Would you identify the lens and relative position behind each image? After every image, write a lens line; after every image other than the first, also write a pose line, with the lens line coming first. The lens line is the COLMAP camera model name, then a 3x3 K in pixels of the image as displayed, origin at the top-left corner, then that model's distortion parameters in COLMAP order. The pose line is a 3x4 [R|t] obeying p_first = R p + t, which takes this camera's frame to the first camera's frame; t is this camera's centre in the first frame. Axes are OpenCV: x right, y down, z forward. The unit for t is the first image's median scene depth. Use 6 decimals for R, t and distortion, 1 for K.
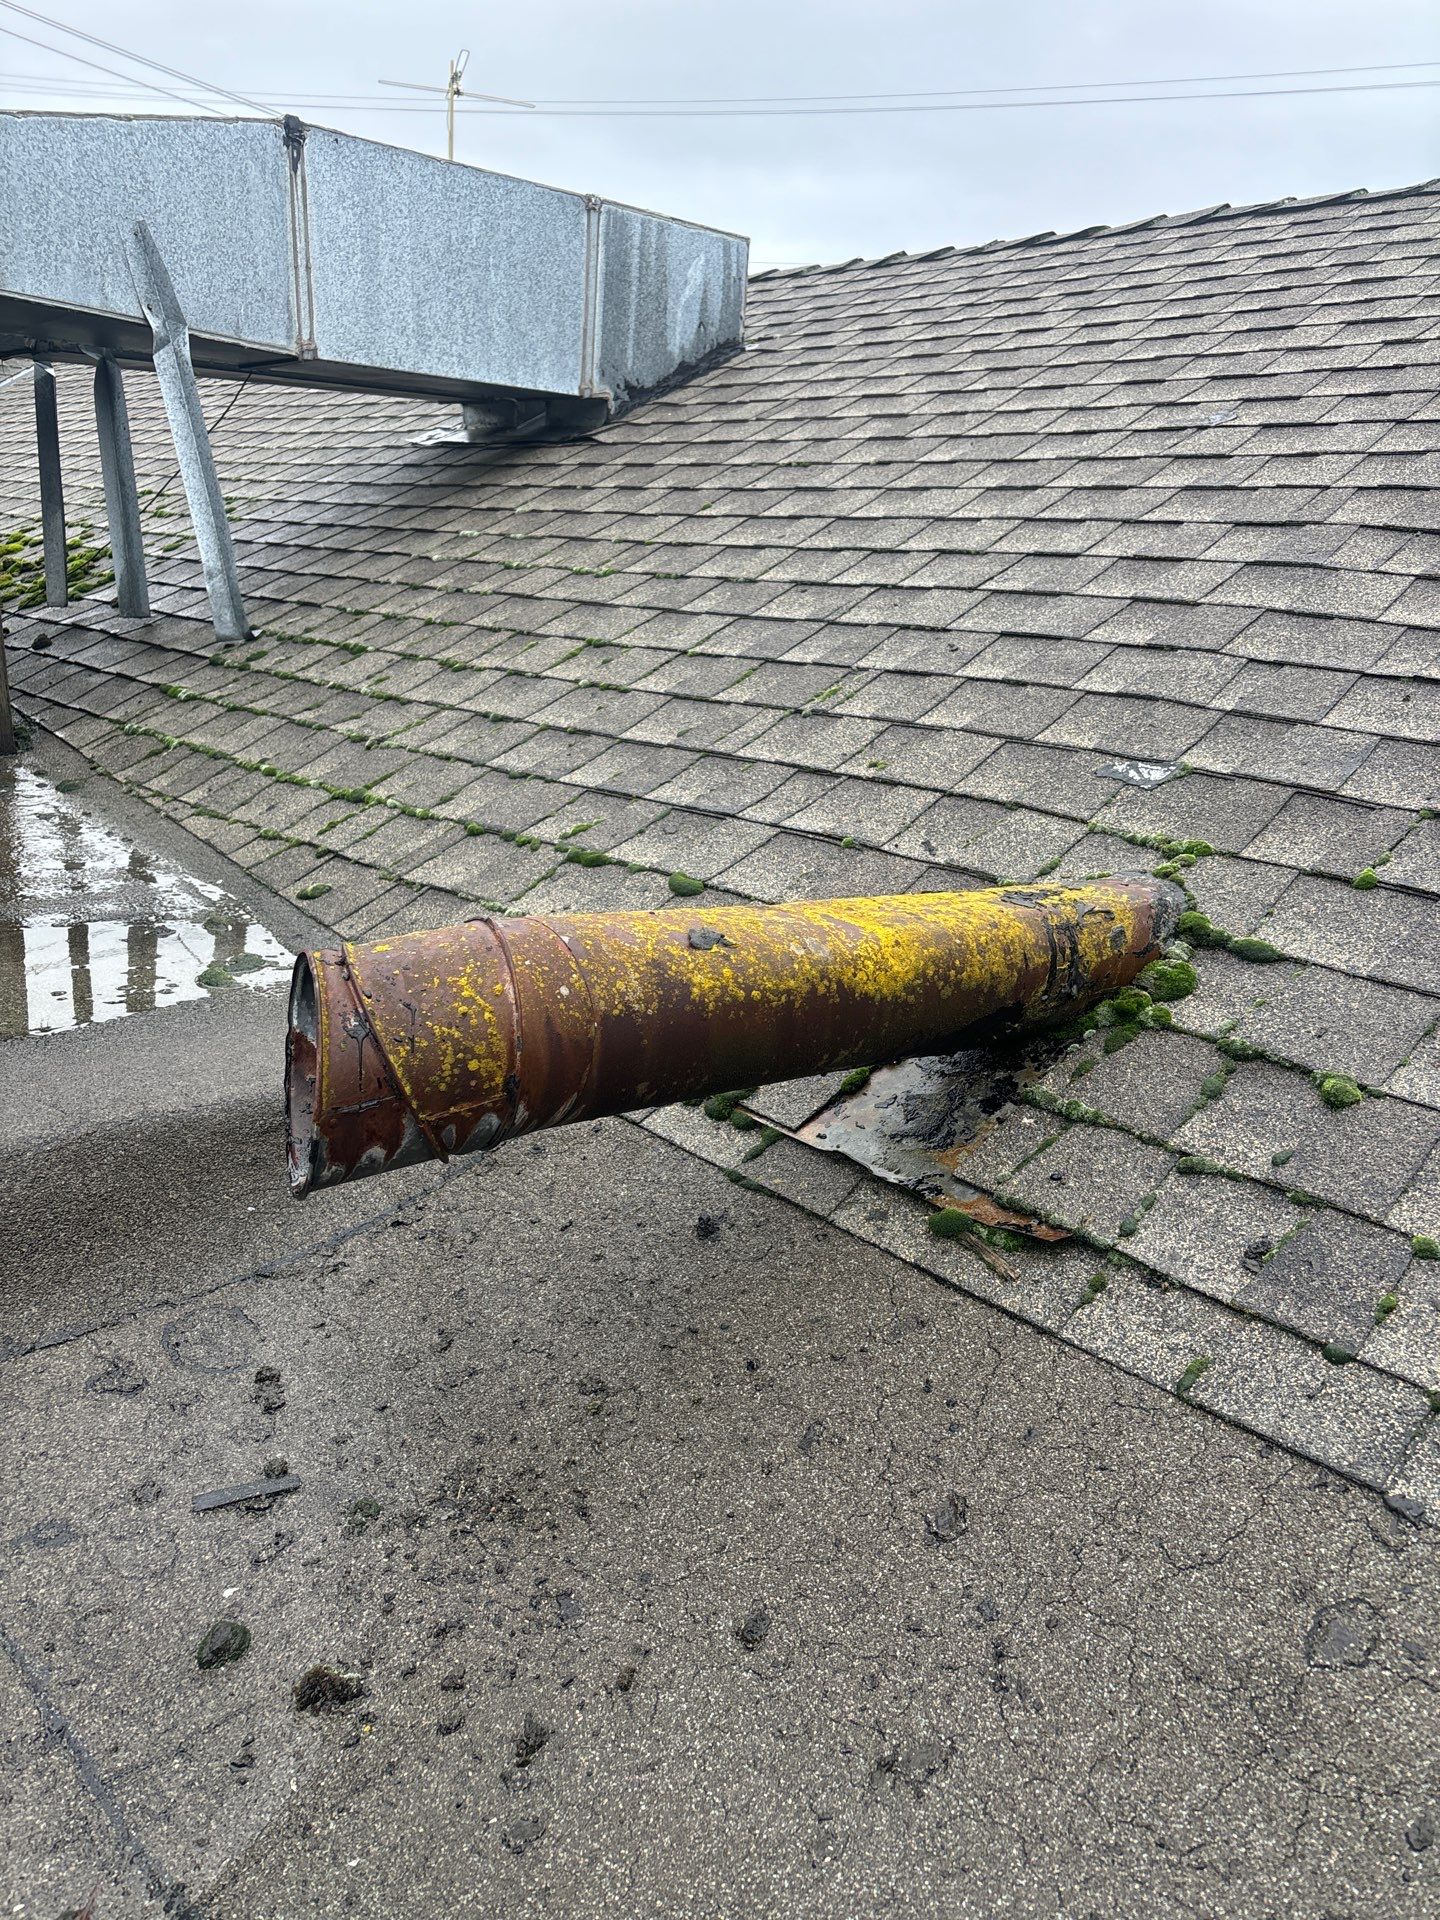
lens RADIAL K [[1457.2, 0, 720.0], [0, 1457.2, 960.0], [0, 0, 1]] dist [0.007481, -0.001414]
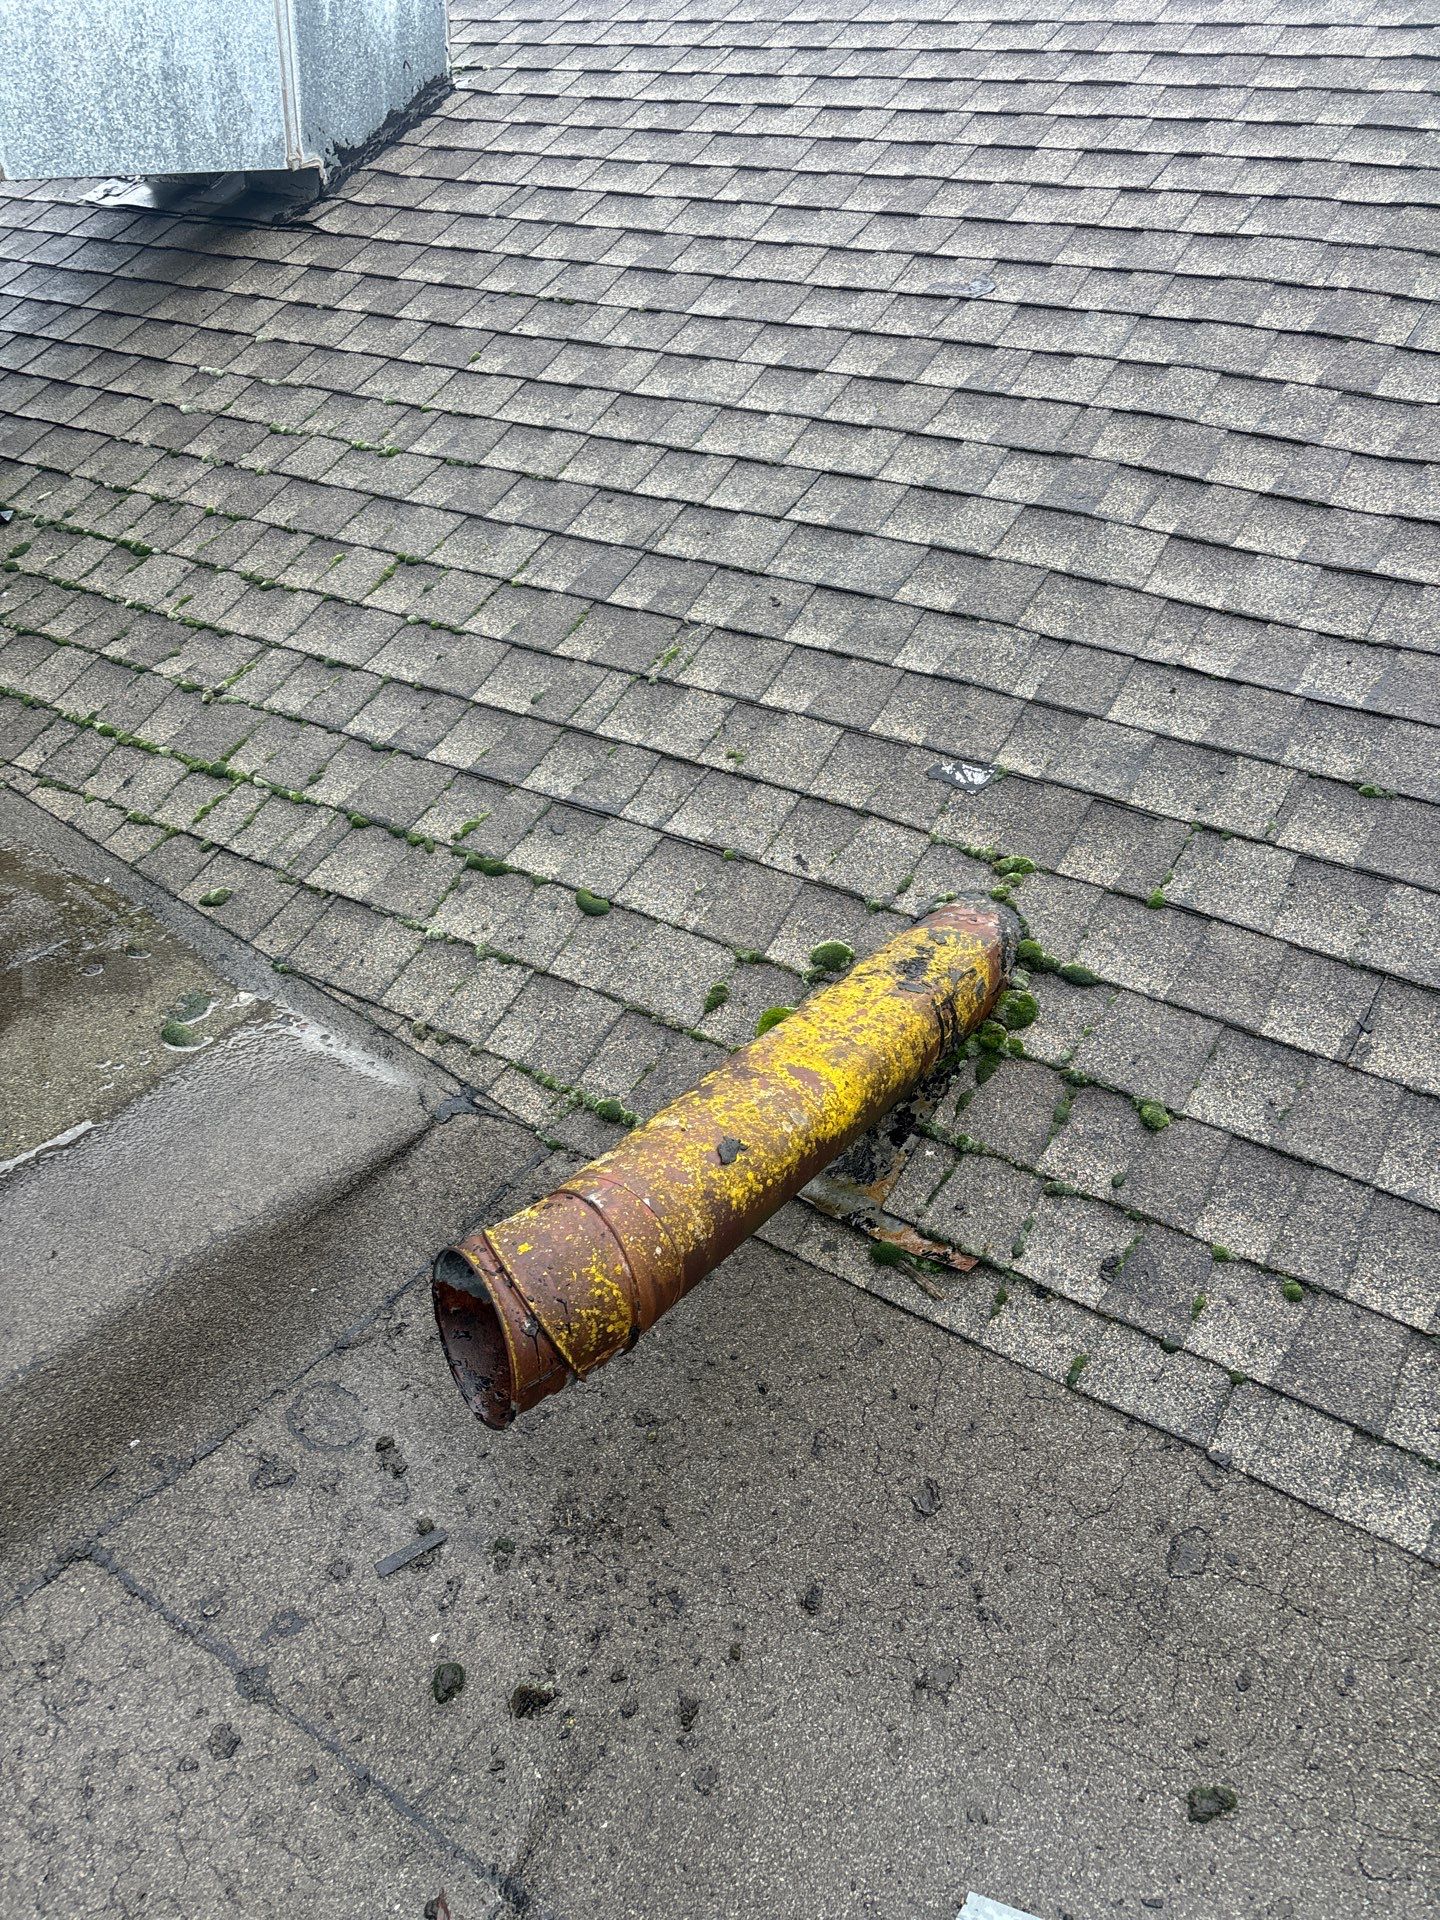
lens RADIAL K [[1457.2, 0, 720.0], [0, 1457.2, 960.0], [0, 0, 1]] dist [0.007481, -0.001414]
pose [[0.975232, -0.133776, 0.176145, -0.134533], [0.080936, 0.956968, 0.278680, -0.323886], [-0.205846, -0.257521, 0.944092, -0.118343]]
